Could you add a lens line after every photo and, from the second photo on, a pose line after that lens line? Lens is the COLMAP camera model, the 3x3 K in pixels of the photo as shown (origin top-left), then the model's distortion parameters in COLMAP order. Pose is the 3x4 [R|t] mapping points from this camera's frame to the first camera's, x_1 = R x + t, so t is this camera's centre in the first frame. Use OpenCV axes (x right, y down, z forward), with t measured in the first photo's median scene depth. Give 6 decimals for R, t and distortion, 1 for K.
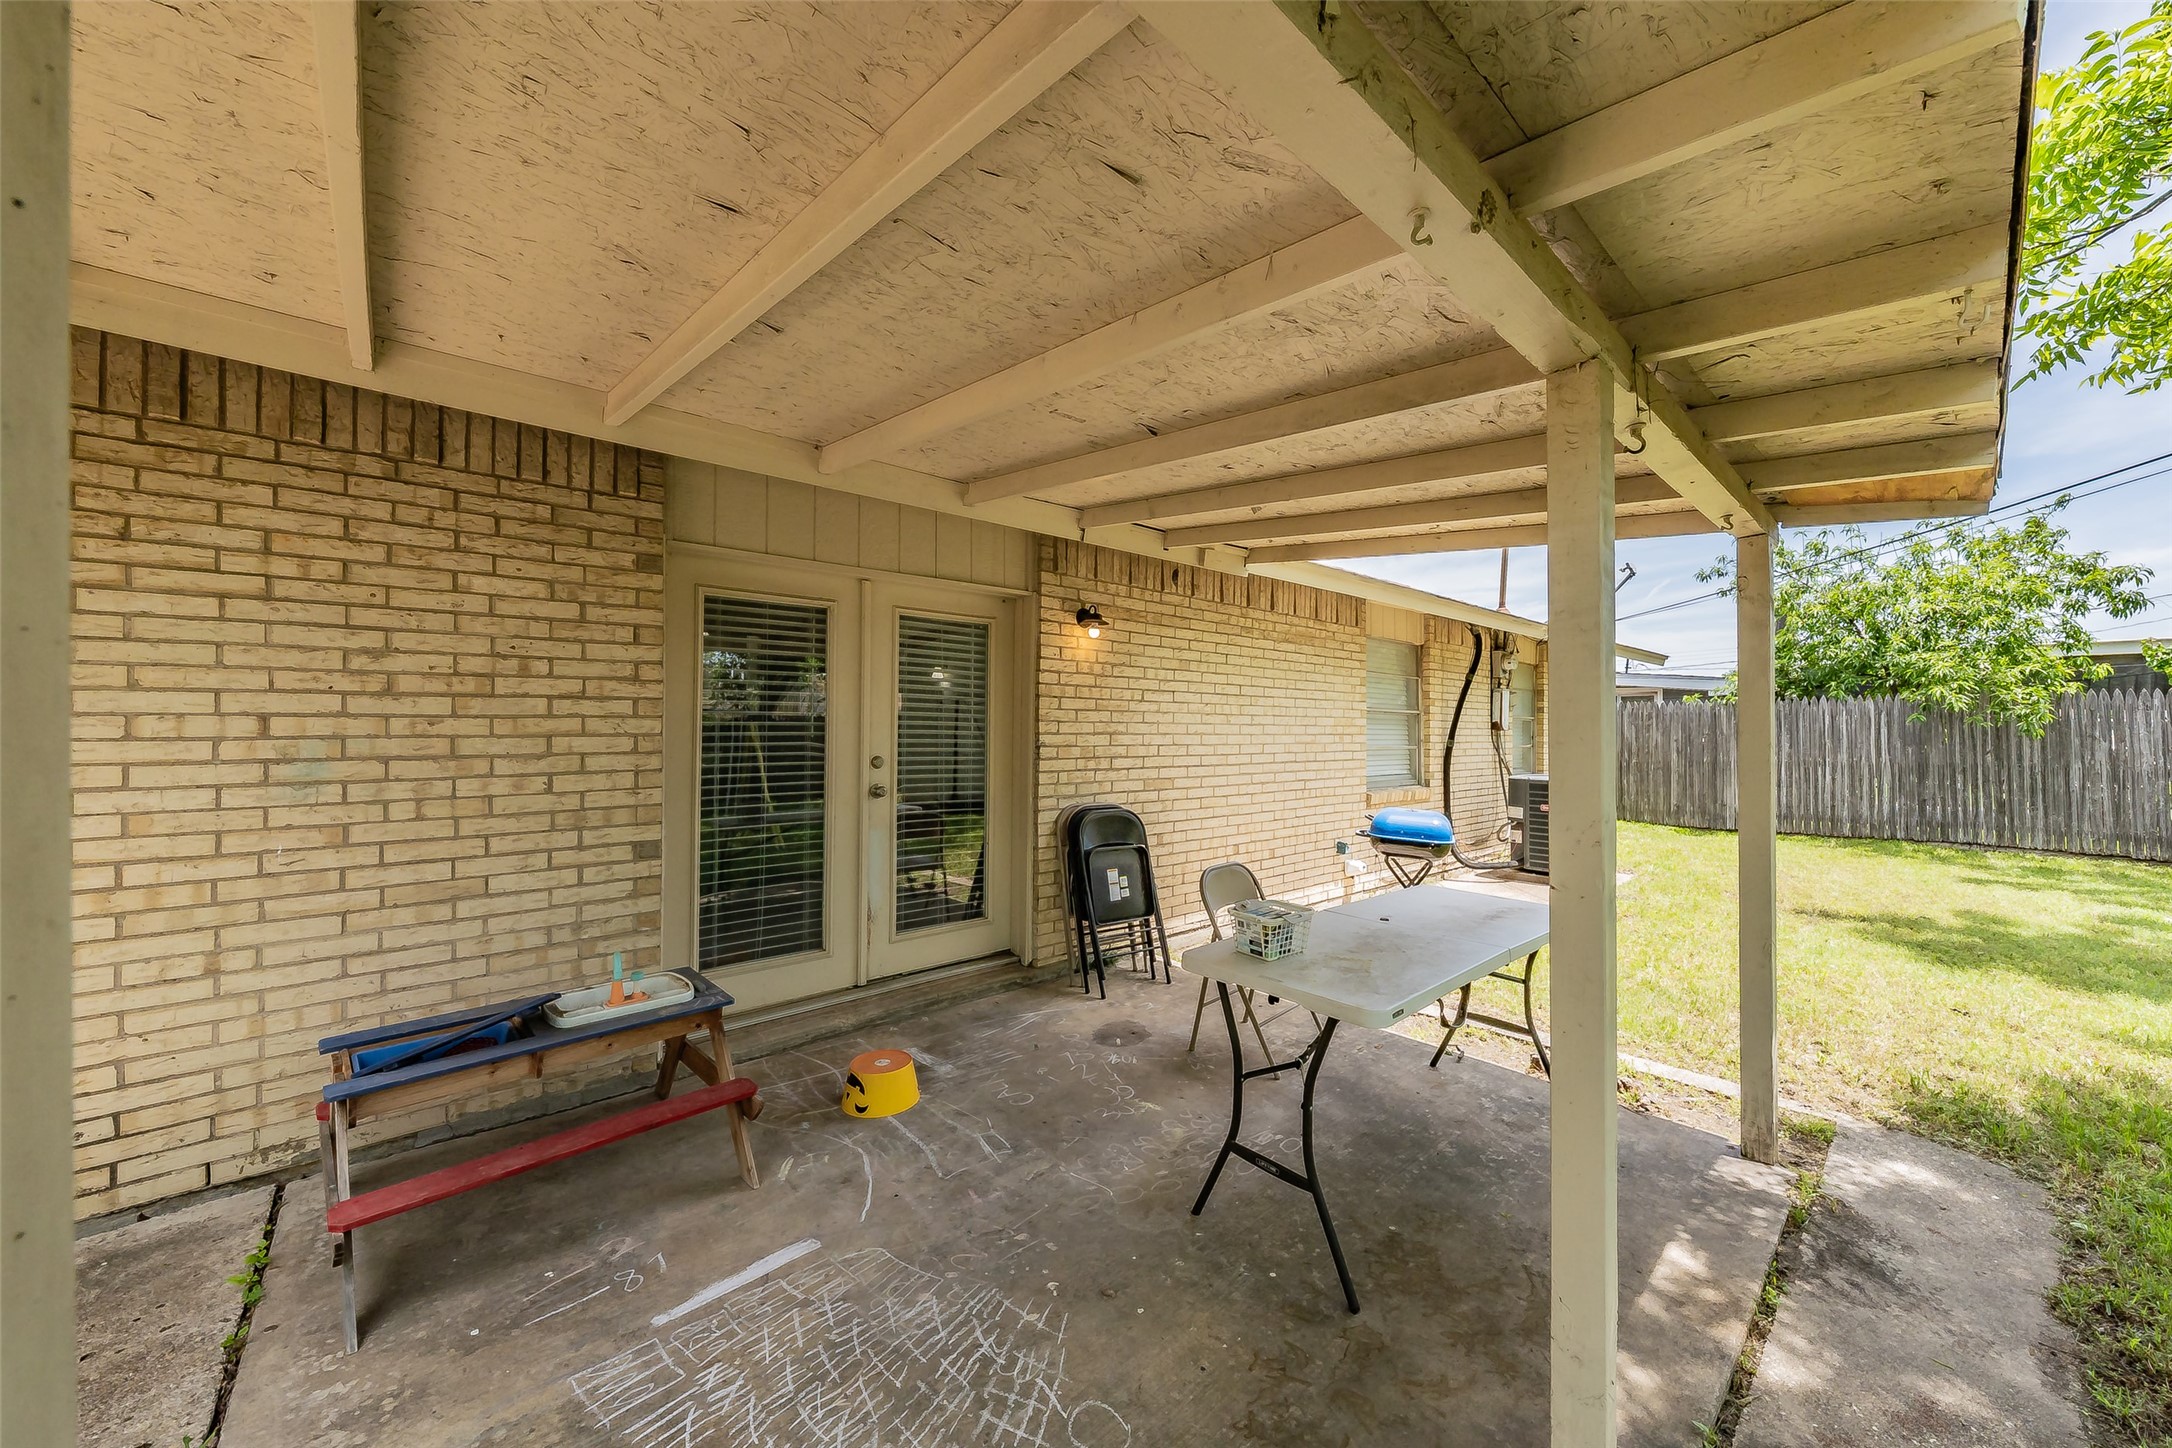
lens RADIAL K [[799.2, 0, 1095.2], [0, 799.2, 719.1], [0, 0, 1]] dist [-0.000380, 0.000096]
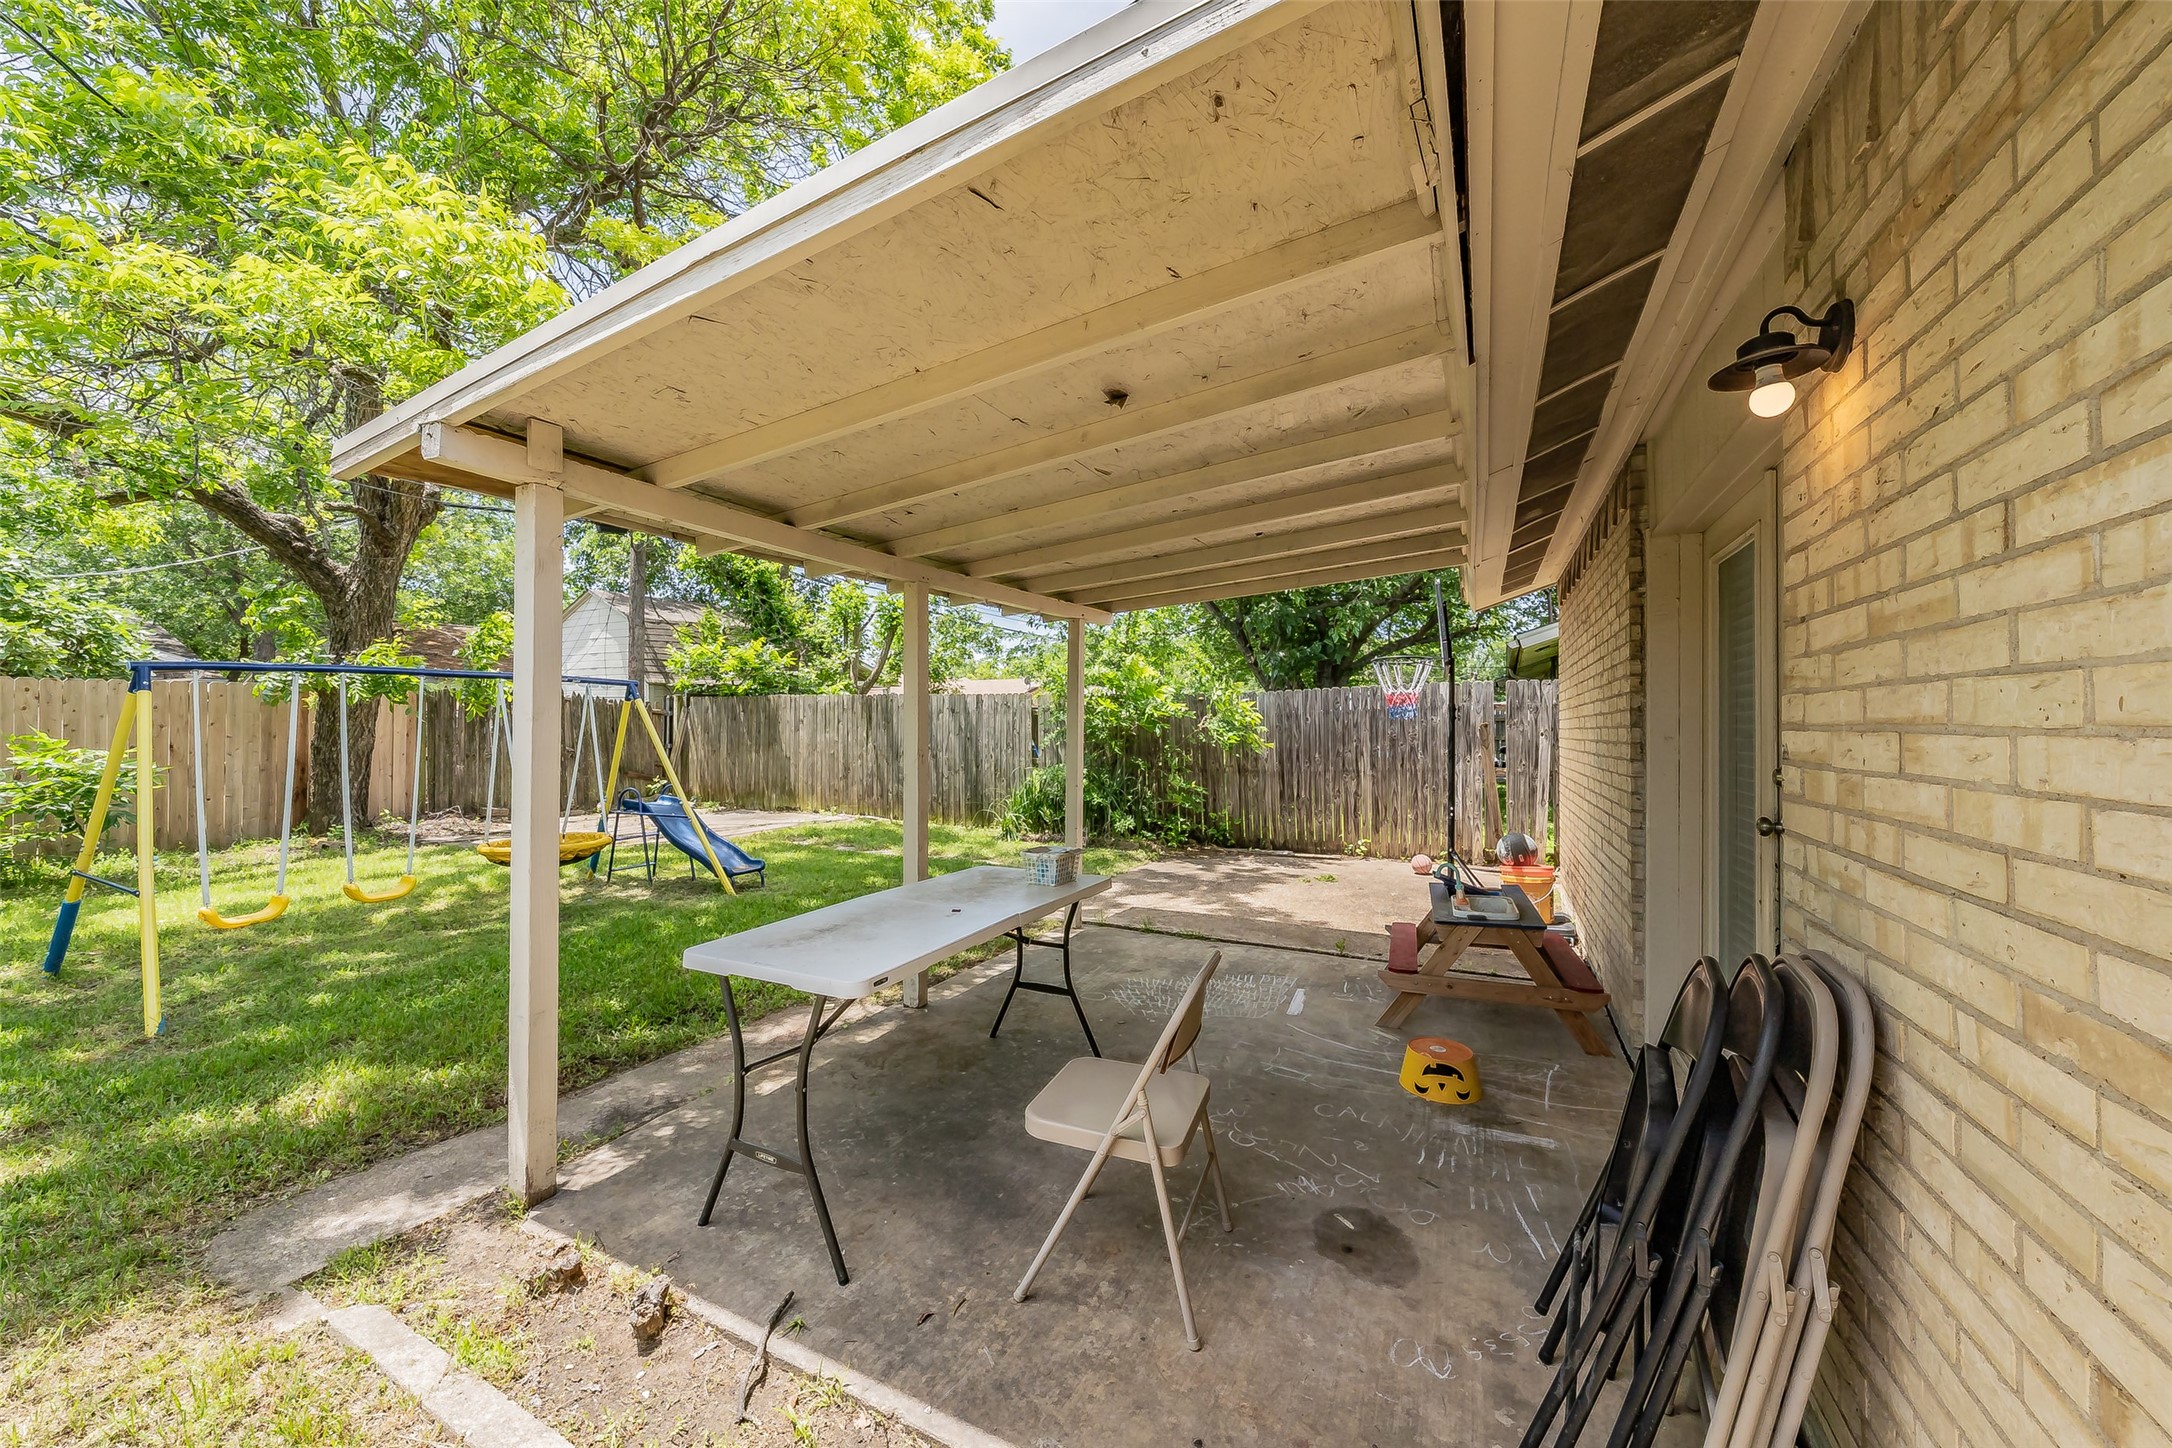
lens RADIAL K [[799.2, 0, 1095.2], [0, 799.2, 719.1], [0, 0, 1]] dist [-0.000380, 0.000096]
pose [[-0.916619, -0.009602, -0.399647, 0.370738], [-0.003227, 0.999857, -0.016622, 0.022820], [0.399749, -0.013946, -0.916518, 1.216783]]
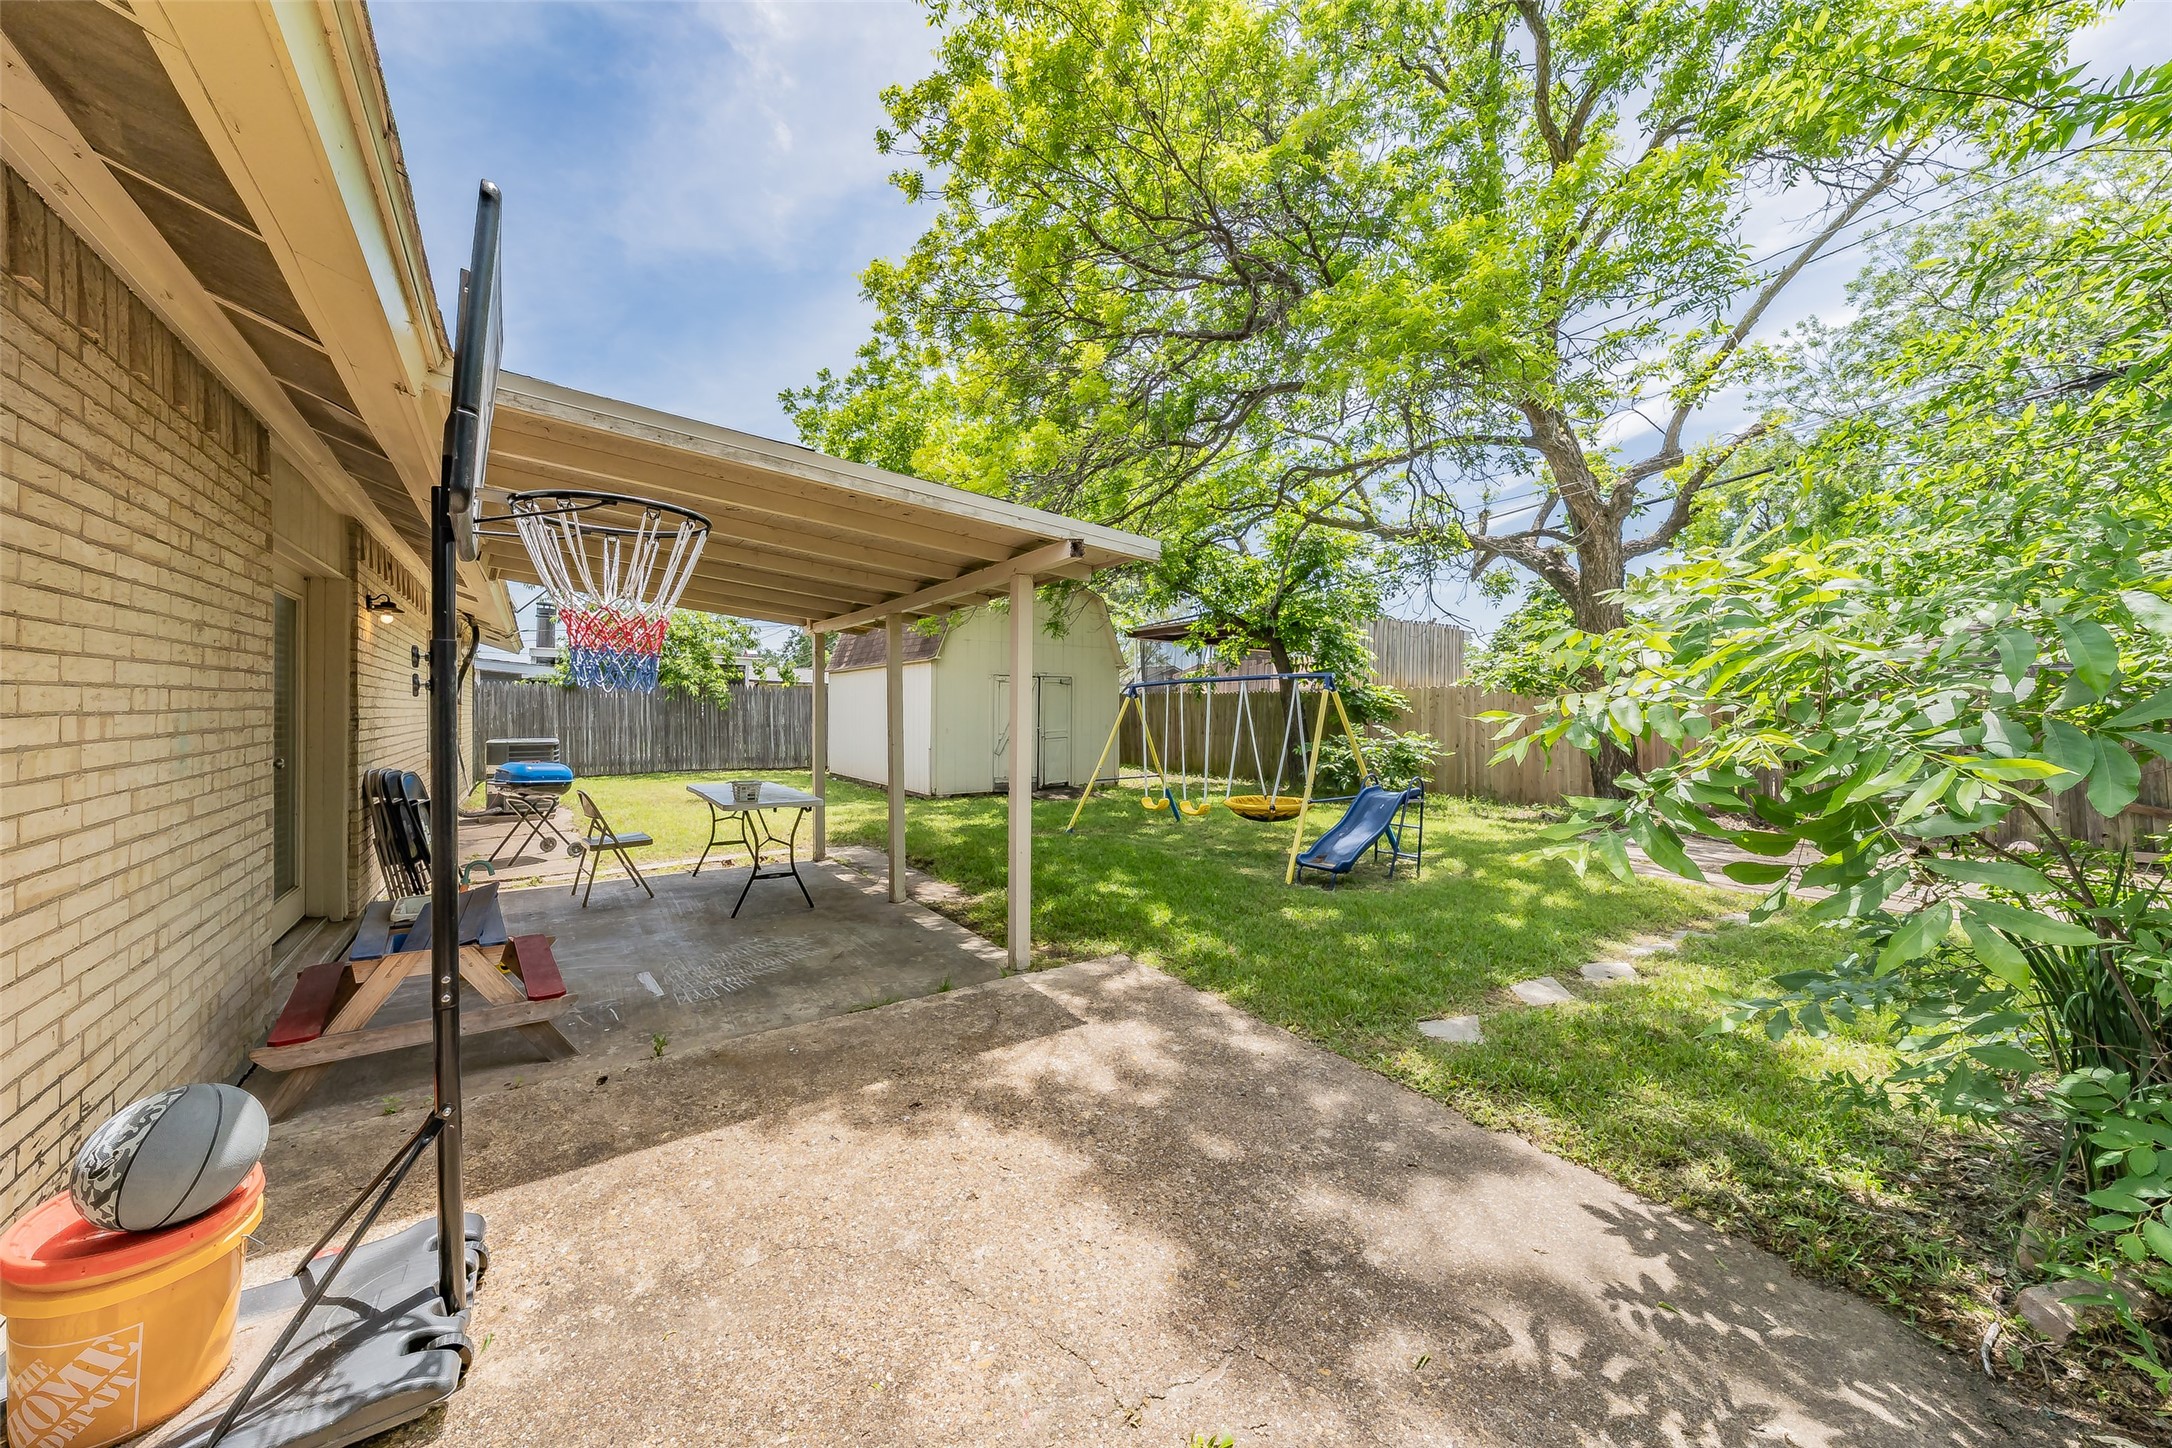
lens RADIAL K [[799.2, 0, 1095.2], [0, 799.2, 719.1], [0, 0, 1]] dist [-0.000380, 0.000096]
pose [[0.101535, -0.013989, 0.994734, -1.070908], [-0.017372, 0.999724, 0.015833, -0.000529], [-0.994680, -0.018889, 0.101264, -0.129243]]
